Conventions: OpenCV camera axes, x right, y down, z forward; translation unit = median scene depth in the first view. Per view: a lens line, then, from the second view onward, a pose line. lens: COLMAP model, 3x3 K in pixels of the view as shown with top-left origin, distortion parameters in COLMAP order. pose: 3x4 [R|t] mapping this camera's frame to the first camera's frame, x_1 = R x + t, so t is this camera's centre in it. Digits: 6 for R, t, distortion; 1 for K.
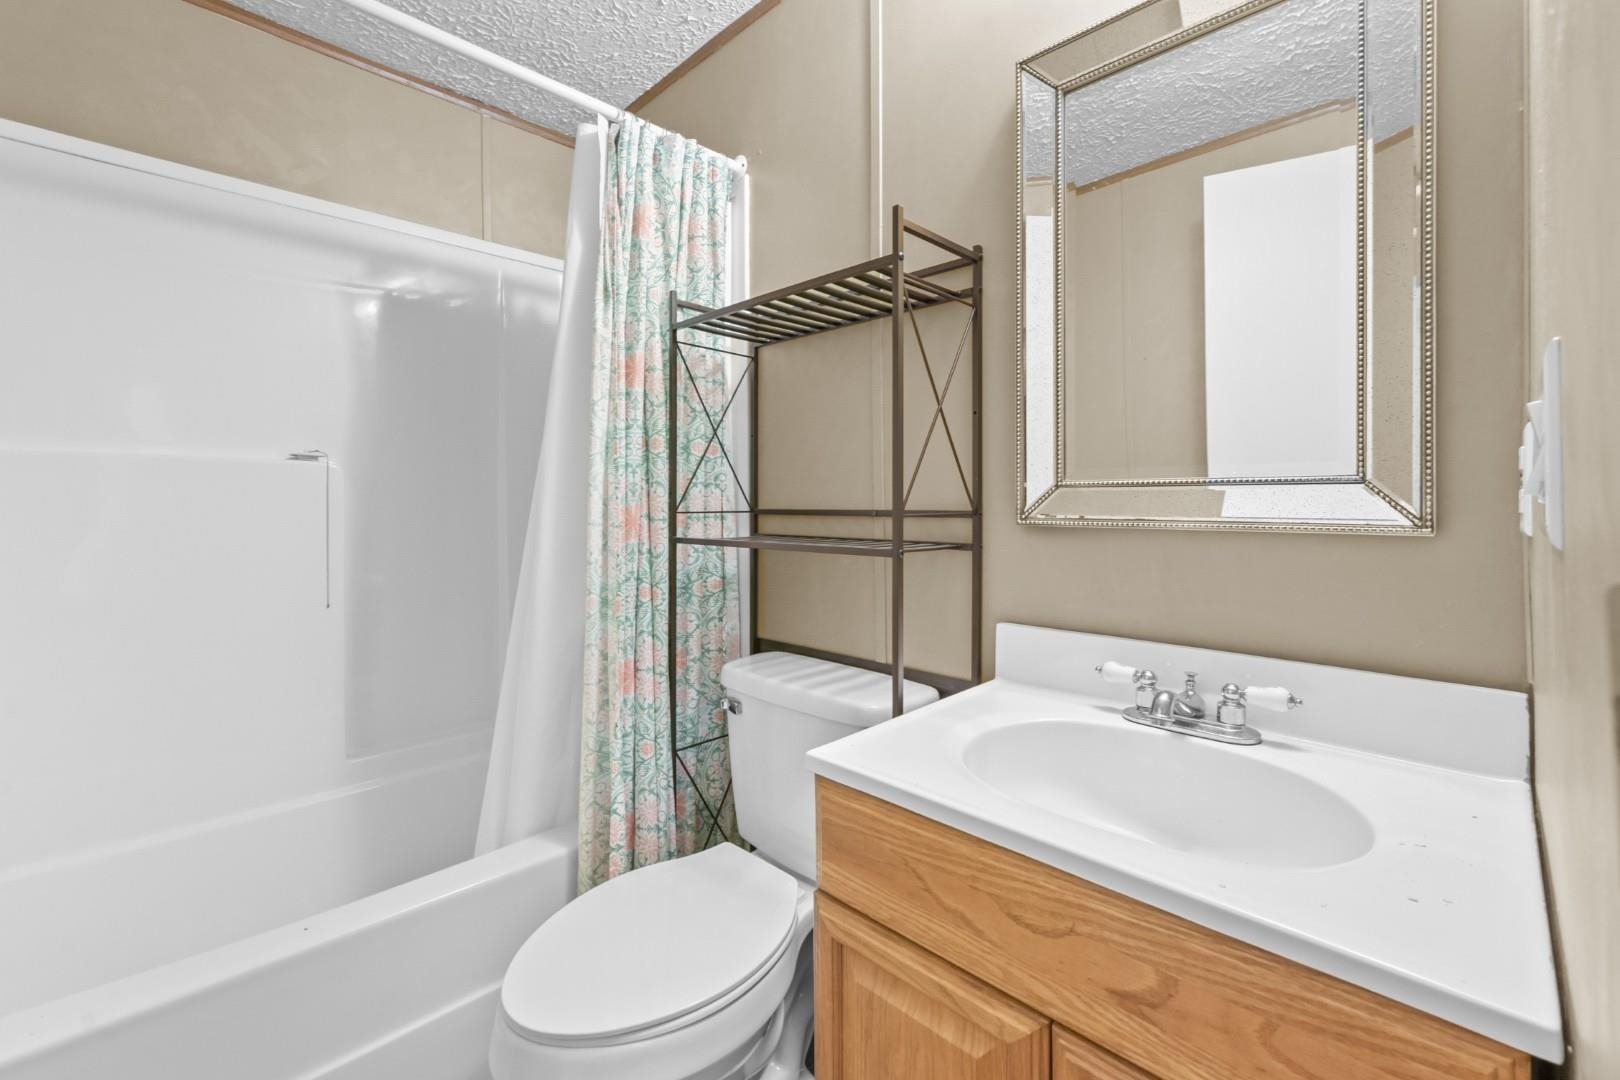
lens RADIAL K [[688.8, 0, 811.9], [0, 688.8, 491.7], [0, 0, 1]] dist [-0.002404, -0.000138]
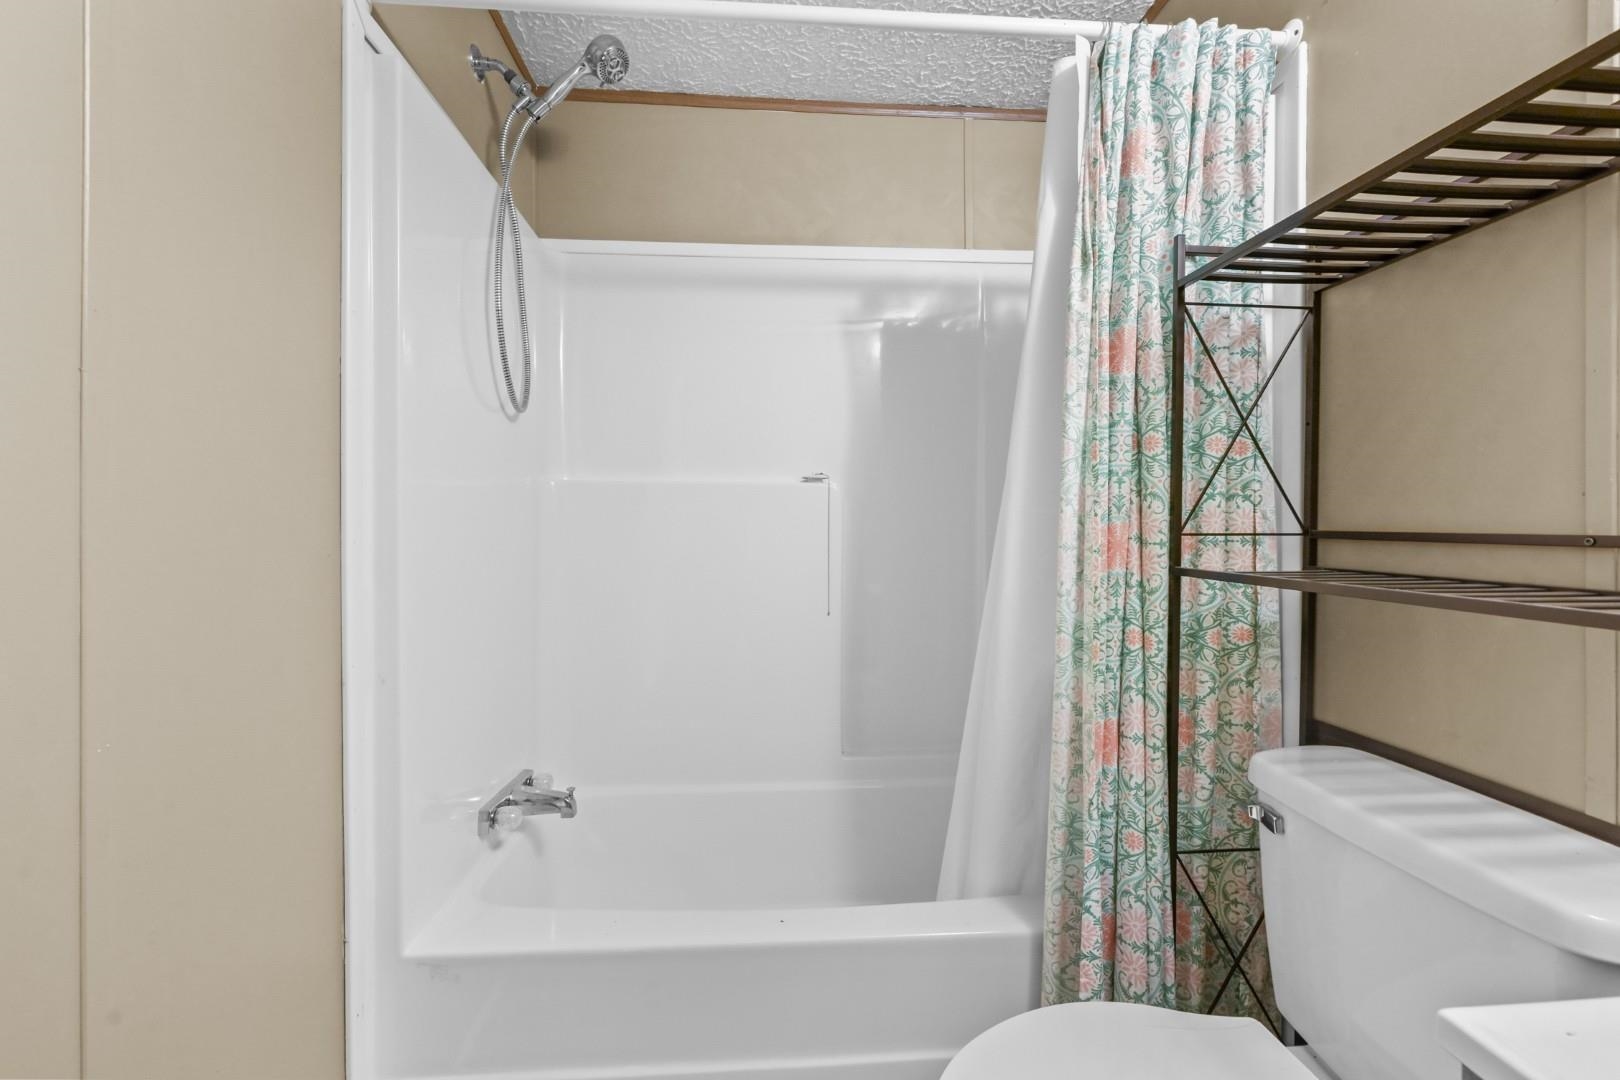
lens RADIAL K [[677.2, 0, 804.4], [0, 677.2, 532.7], [0, 0, 1]] dist [-0.002152, -0.000328]
pose [[0.751727, 0.014644, -0.659311, -0.020893], [0.007148, 0.999514, 0.030350, 0.003574], [0.659435, -0.027528, 0.751257, 0.183518]]
